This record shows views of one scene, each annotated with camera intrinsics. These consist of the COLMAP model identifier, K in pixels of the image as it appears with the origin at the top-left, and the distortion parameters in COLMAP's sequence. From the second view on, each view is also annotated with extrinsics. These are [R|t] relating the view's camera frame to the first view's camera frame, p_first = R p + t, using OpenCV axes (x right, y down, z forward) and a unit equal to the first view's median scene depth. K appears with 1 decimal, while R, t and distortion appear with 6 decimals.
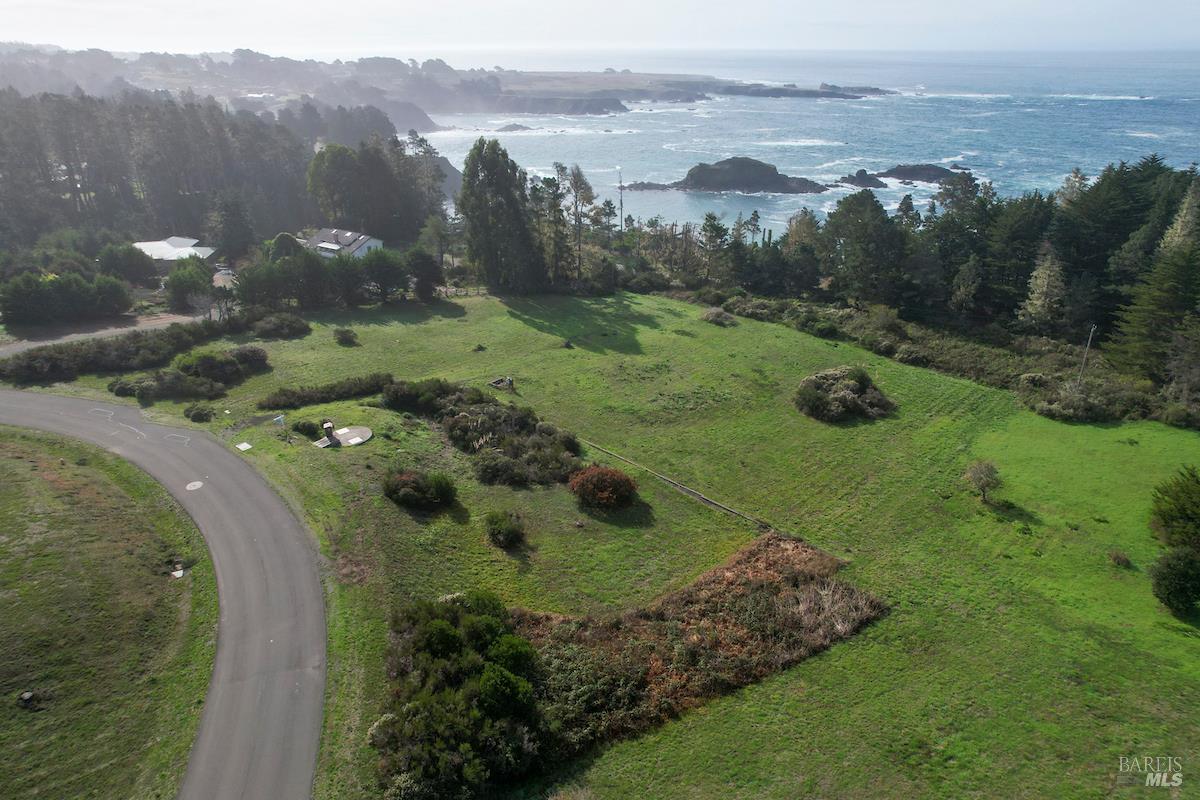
lens RADIAL K [[766.5, 0, 600.0], [0, 766.5, 400.0], [0, 0, 1]] dist [-0.080767, 0.074895]
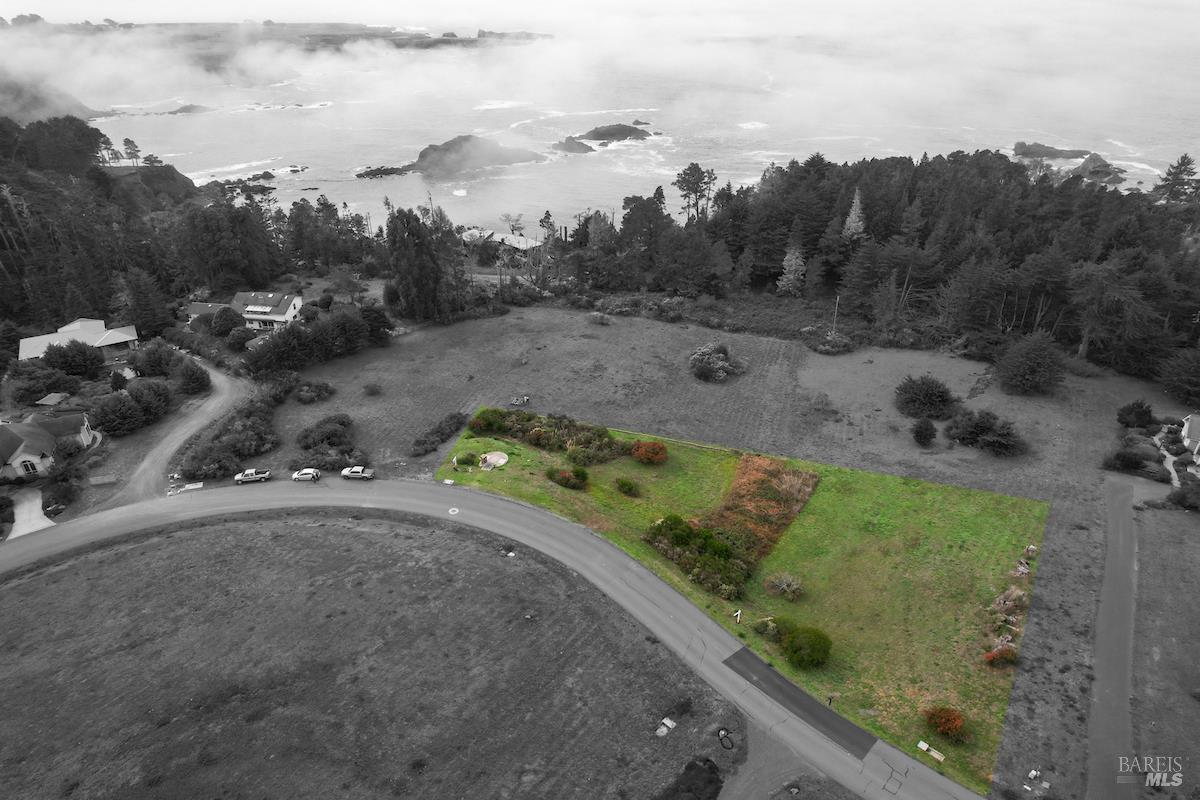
lens RADIAL K [[766.5, 0, 600.0], [0, 766.5, 400.0], [0, 0, 1]] dist [-0.080767, 0.074895]
pose [[0.906374, -0.208993, 0.367161, -0.415283], [0.180069, 0.977284, 0.111764, -0.126890], [-0.382178, -0.035185, 0.923418, -0.323366]]
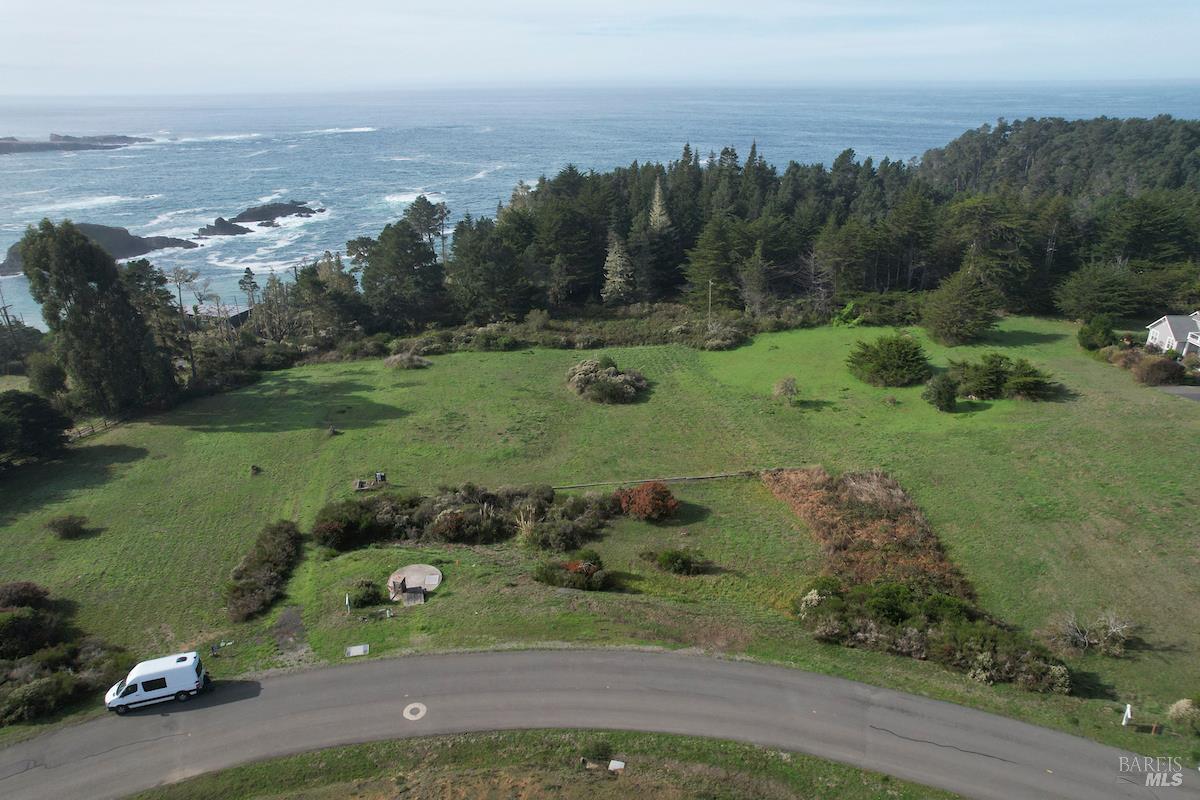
lens RADIAL K [[766.5, 0, 600.0], [0, 766.5, 400.0], [0, 0, 1]] dist [-0.080767, 0.074895]
pose [[0.614008, -0.306570, 0.727330, -0.438528], [0.341740, 0.933895, 0.105142, -0.086617], [-0.711483, 0.184000, 0.678186, 0.183344]]
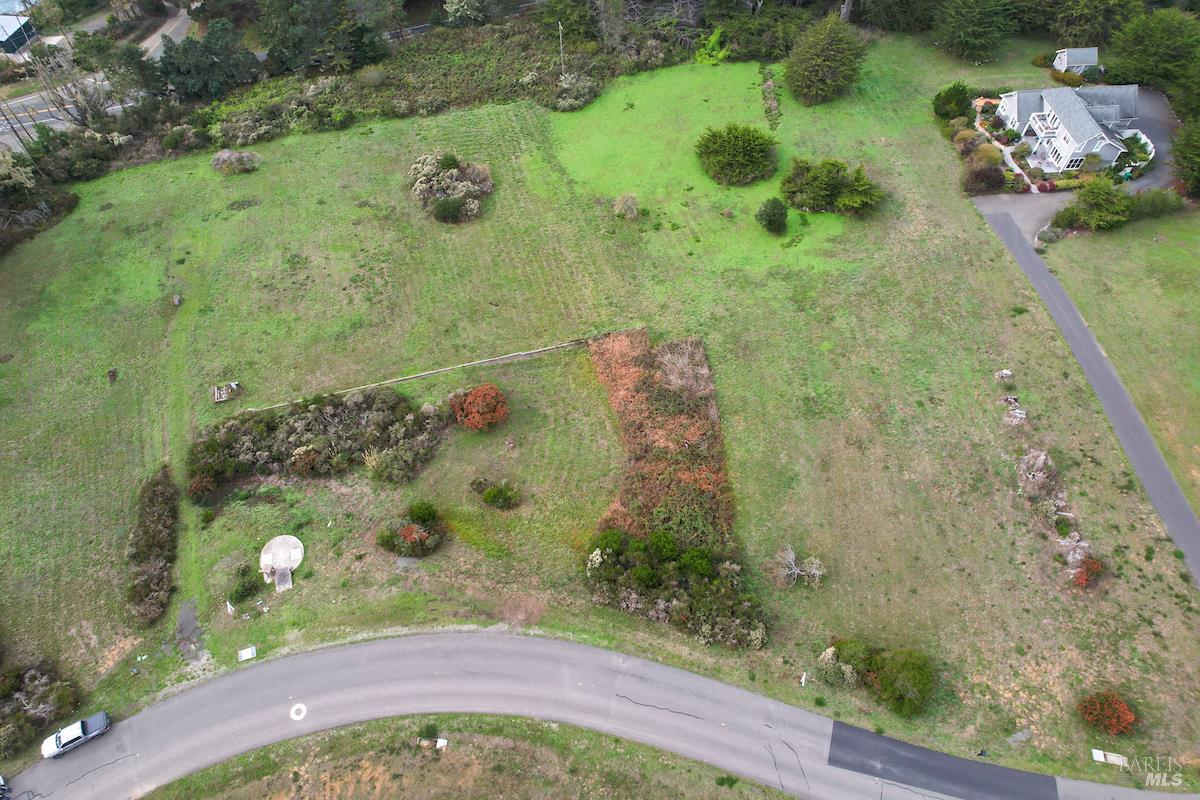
lens RADIAL K [[766.5, 0, 600.0], [0, 766.5, 400.0], [0, 0, 1]] dist [-0.080767, 0.074895]
pose [[0.514987, -0.704442, 0.488416, -0.272282], [0.368619, 0.696402, 0.615747, -0.319614], [-0.773892, -0.137062, 0.618308, 0.079100]]
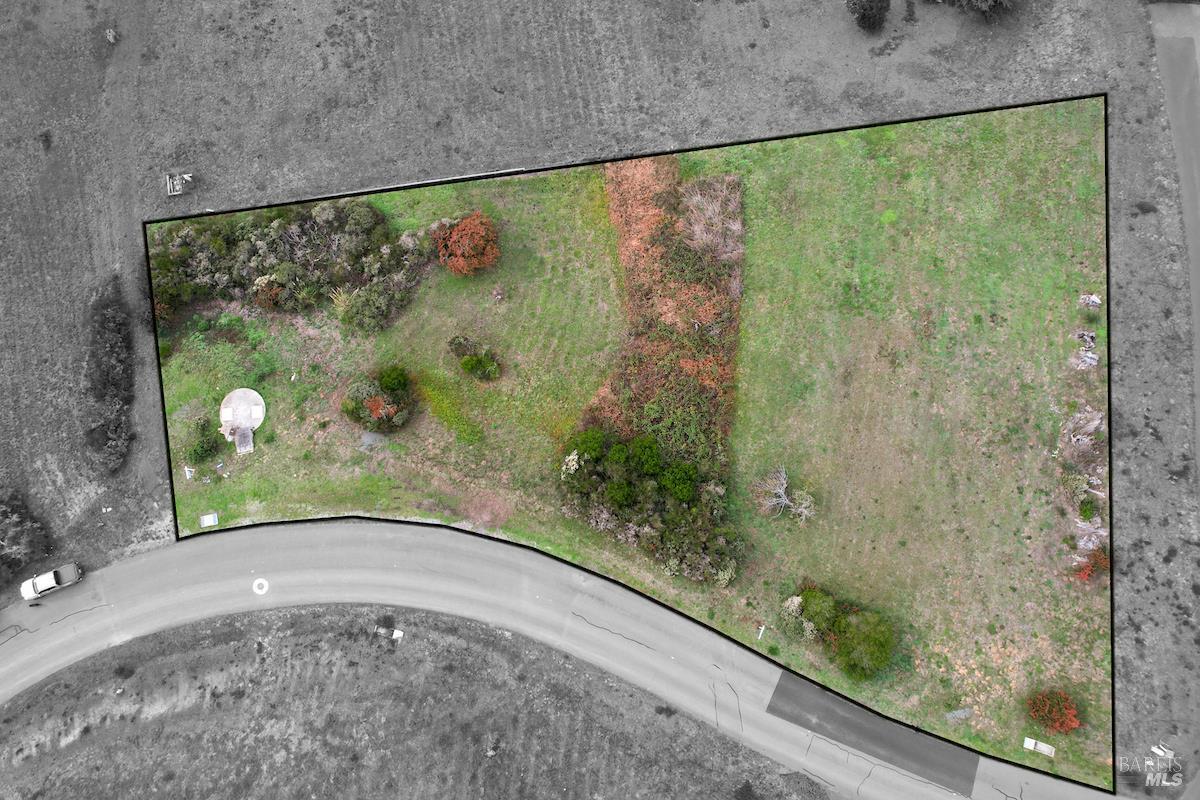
lens RADIAL K [[766.5, 0, 600.0], [0, 766.5, 400.0], [0, 0, 1]] dist [-0.080767, 0.074895]
pose [[0.622038, -0.773081, 0.124156, -0.100696], [0.335238, 0.406255, 0.850043, -0.349088], [-0.707591, -0.487137, 0.511872, 0.152951]]
